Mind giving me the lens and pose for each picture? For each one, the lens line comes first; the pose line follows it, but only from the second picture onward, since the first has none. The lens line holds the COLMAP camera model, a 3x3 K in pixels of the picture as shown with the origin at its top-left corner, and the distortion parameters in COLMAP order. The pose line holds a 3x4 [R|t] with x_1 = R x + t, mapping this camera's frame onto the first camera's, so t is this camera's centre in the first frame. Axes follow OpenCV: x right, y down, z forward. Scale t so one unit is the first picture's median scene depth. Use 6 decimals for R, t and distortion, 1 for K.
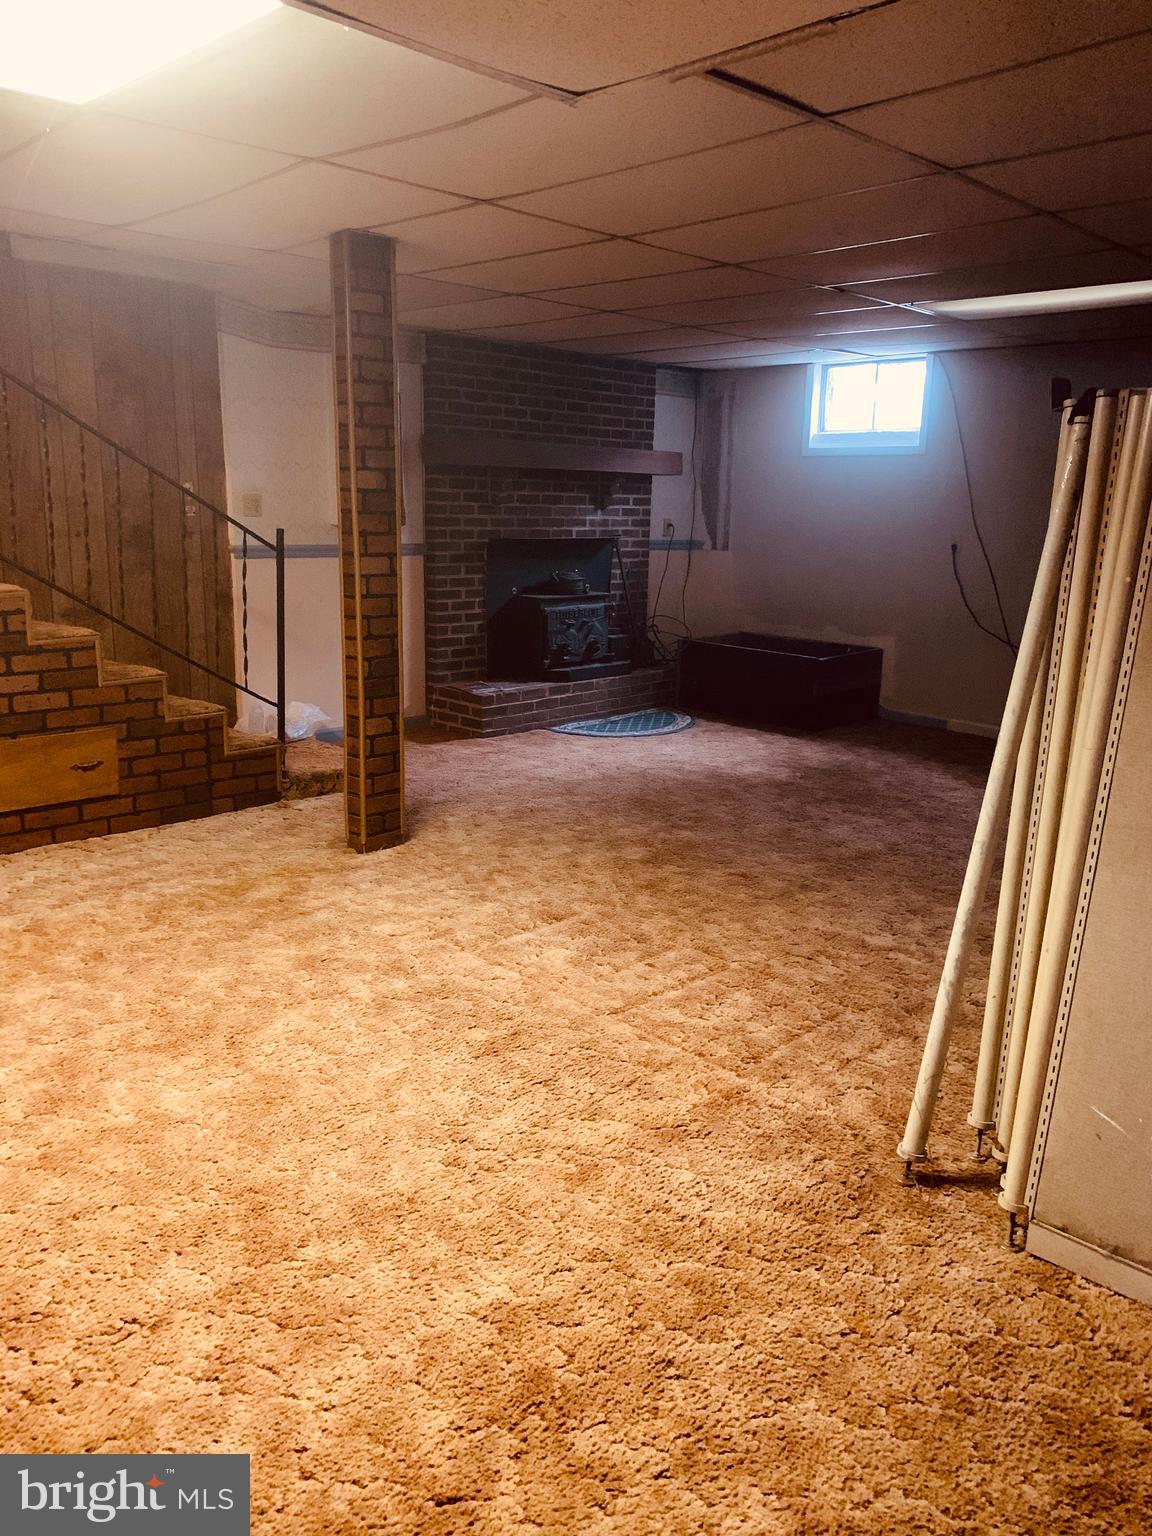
lens RADIAL K [[1167.5, 0, 586.8], [0, 1167.5, 769.3], [0, 0, 1]] dist [0.040343, -0.037982]
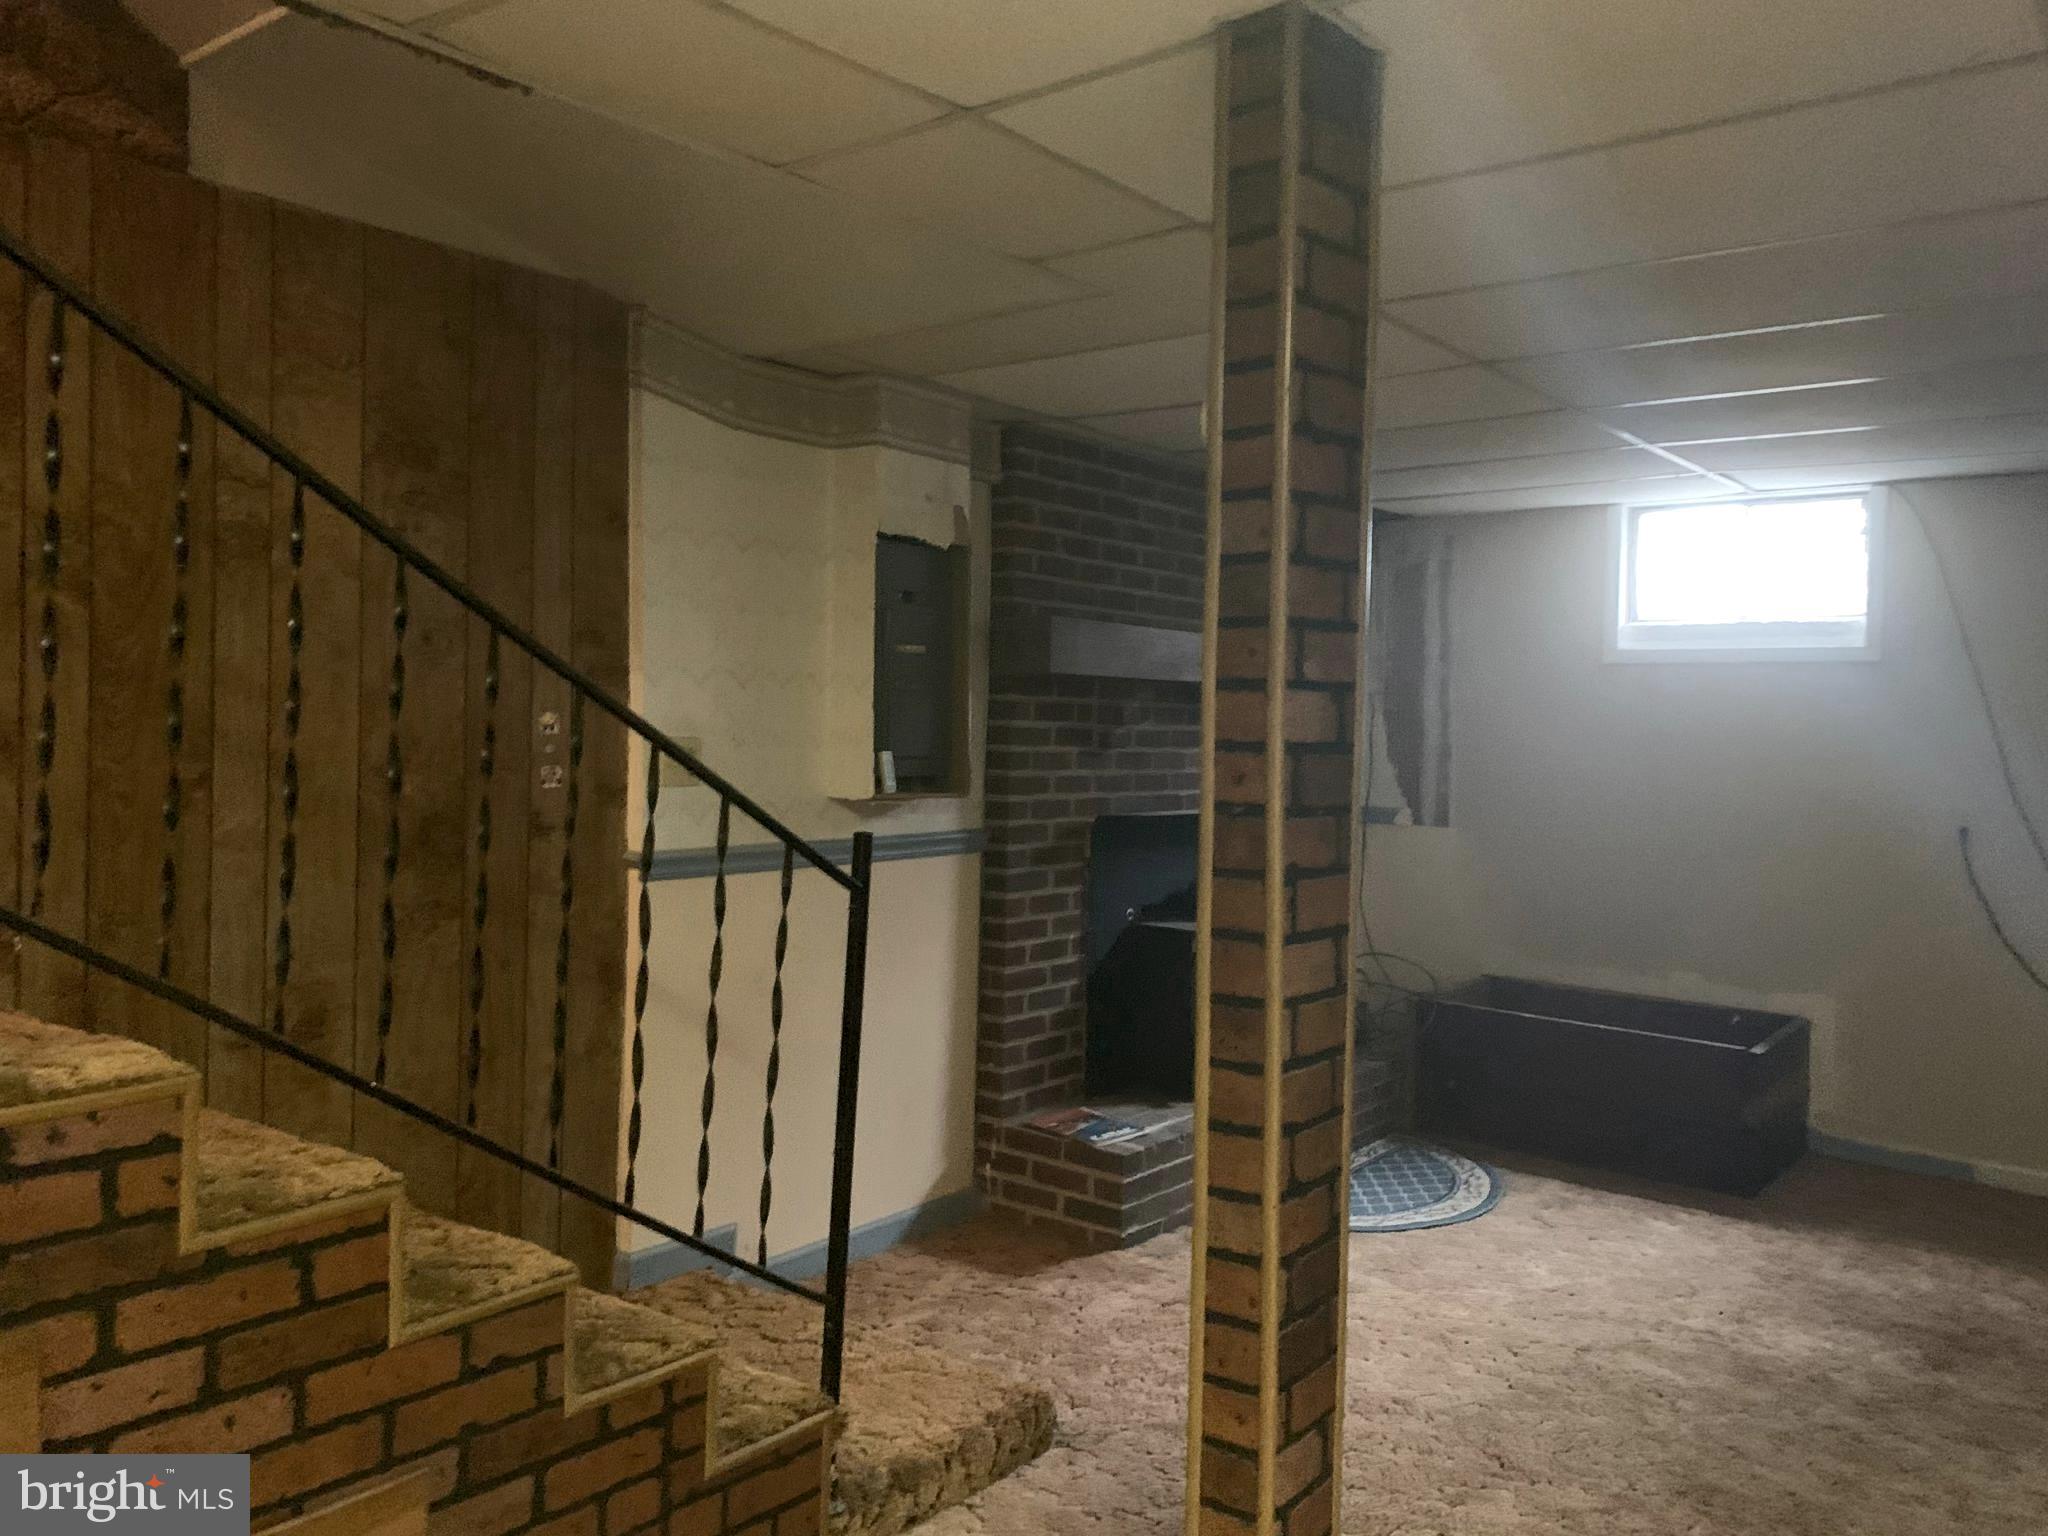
lens RADIAL K [[1556.7, 0, 1013.0], [0, 1556.7, 752.1], [0, 0, 1]] dist [0.040343, -0.037982]
pose [[0.993822, 0.003065, 0.110943, -0.198886], [0.019527, 0.979197, -0.201971, -0.093050], [-0.109254, 0.202890, 0.973088, 0.361909]]
